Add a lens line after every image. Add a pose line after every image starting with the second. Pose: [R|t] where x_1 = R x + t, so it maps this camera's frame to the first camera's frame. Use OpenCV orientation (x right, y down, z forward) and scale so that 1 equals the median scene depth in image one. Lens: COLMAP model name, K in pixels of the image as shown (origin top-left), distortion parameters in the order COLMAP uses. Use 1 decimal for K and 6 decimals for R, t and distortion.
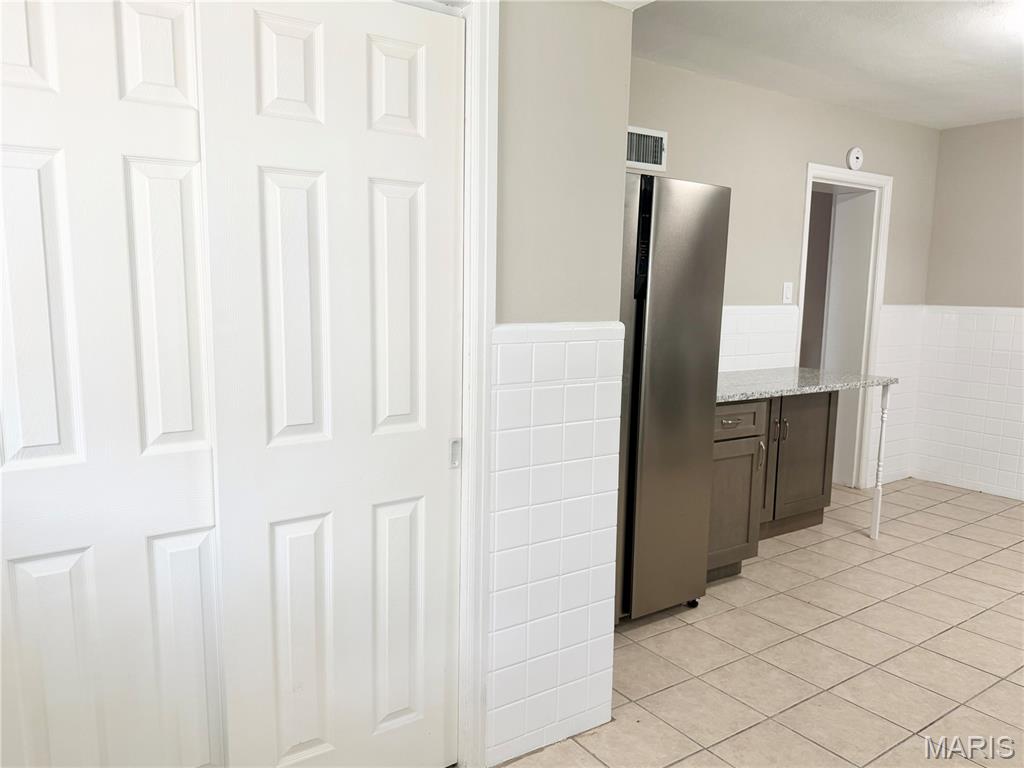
lens RADIAL K [[738.5, 0, 512.0], [0, 738.5, 384.0], [0, 0, 1]] dist [-0.004971, -0.002300]
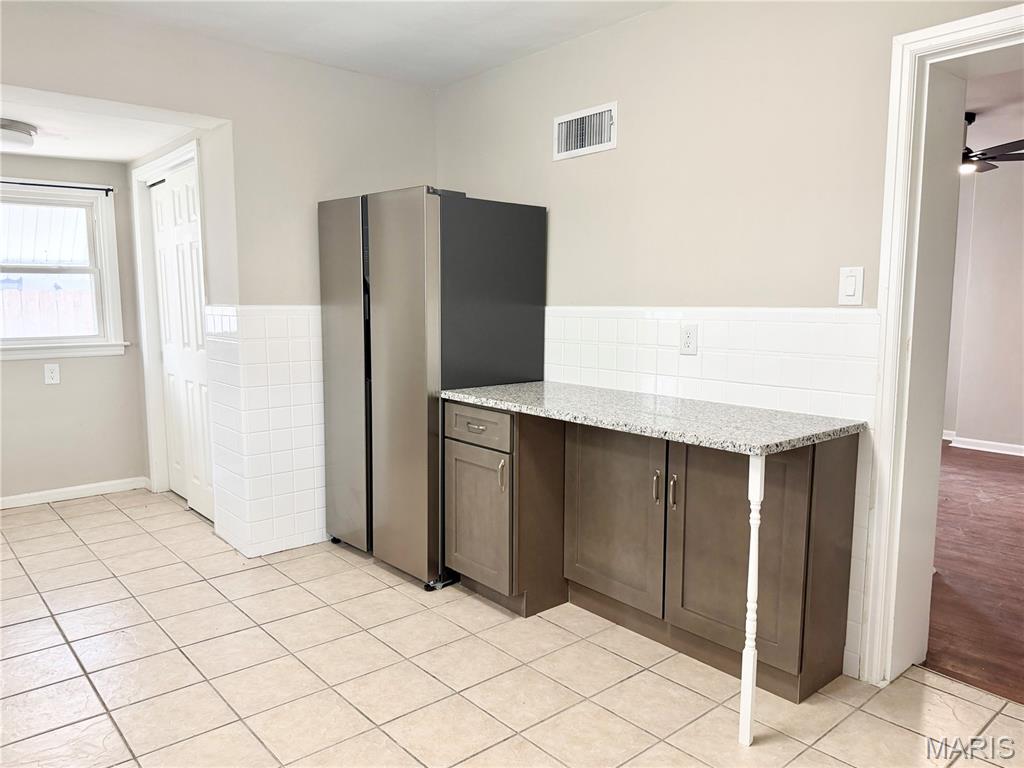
lens RADIAL K [[735.7, 0, 507.5], [0, 735.7, 383.1], [0, 0, 1]] dist [0.044733, -0.060340]
pose [[0.110832, 0.104312, -0.988350, 1.210622], [-0.125844, 0.987945, 0.090158, -0.091689], [0.985840, 0.114385, 0.122623, 0.913057]]
